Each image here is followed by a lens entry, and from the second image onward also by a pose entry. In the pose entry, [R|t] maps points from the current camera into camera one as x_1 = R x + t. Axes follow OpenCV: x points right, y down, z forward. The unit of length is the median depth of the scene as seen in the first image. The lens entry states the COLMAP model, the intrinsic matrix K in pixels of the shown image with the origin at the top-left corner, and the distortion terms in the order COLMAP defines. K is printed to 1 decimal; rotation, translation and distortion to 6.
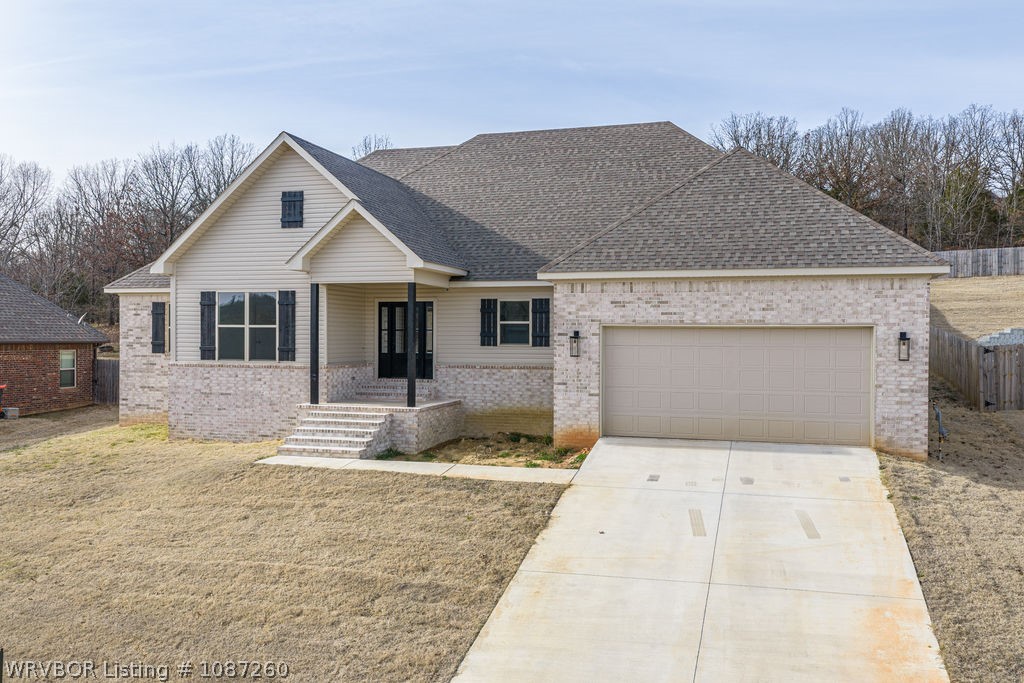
lens RADIAL K [[856.1, 0, 514.9], [0, 856.1, 339.9], [0, 0, 1]] dist [0.027376, -0.053826]
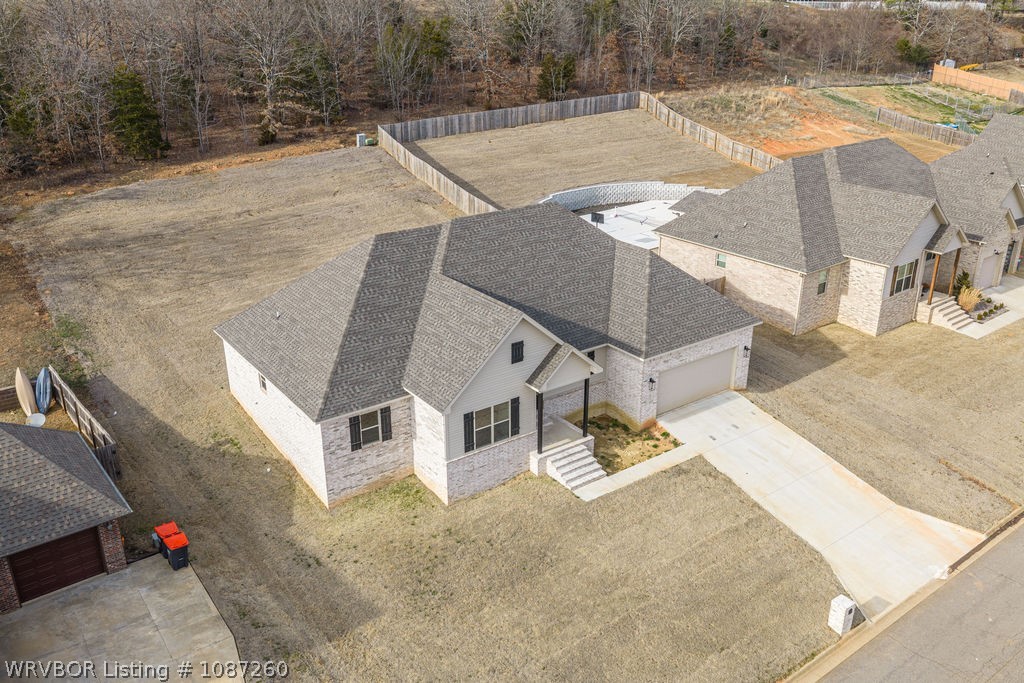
lens RADIAL K [[845.3, 0, 515.4], [0, 845.3, 339.9], [0, 0, 1]] dist [0.024362, -0.043111]
pose [[0.603672, -0.306329, 0.736032, -1.498161], [0.006944, 0.925219, 0.379371, -0.816340], [-0.797203, -0.223904, 0.560655, 0.113598]]
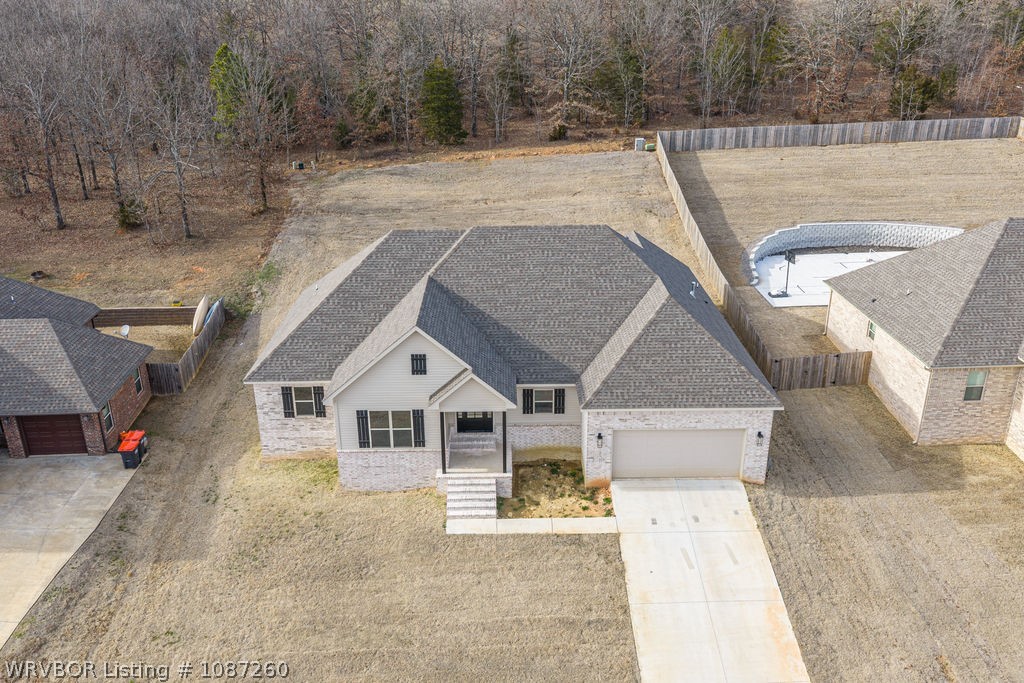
lens RADIAL K [[845.3, 0, 515.4], [0, 845.3, 339.9], [0, 0, 1]] dist [0.024362, -0.043111]
pose [[0.952175, -0.124062, 0.279233, -0.547280], [0.010581, 0.926701, 0.375649, -0.824395], [-0.305370, -0.354729, 0.883695, -0.463254]]
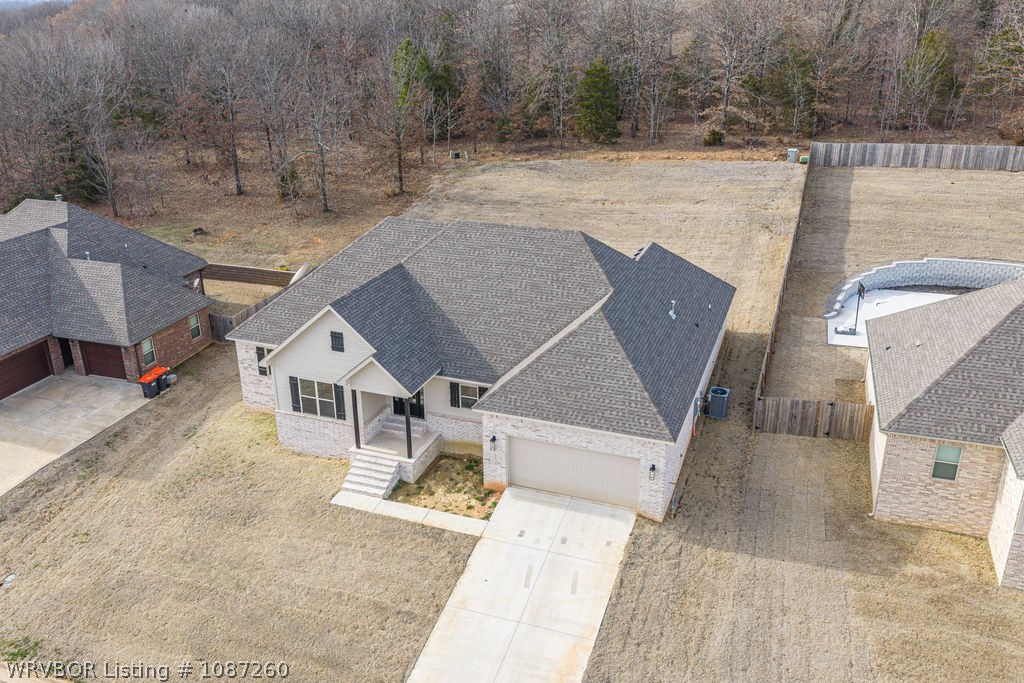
lens RADIAL K [[845.3, 0, 515.4], [0, 845.3, 339.9], [0, 0, 1]] dist [0.024362, -0.043111]
pose [[0.998173, 0.014864, -0.058566, 0.205006], [0.008184, 0.927077, 0.374781, -0.822065], [0.059866, -0.374575, 0.925262, -0.569614]]
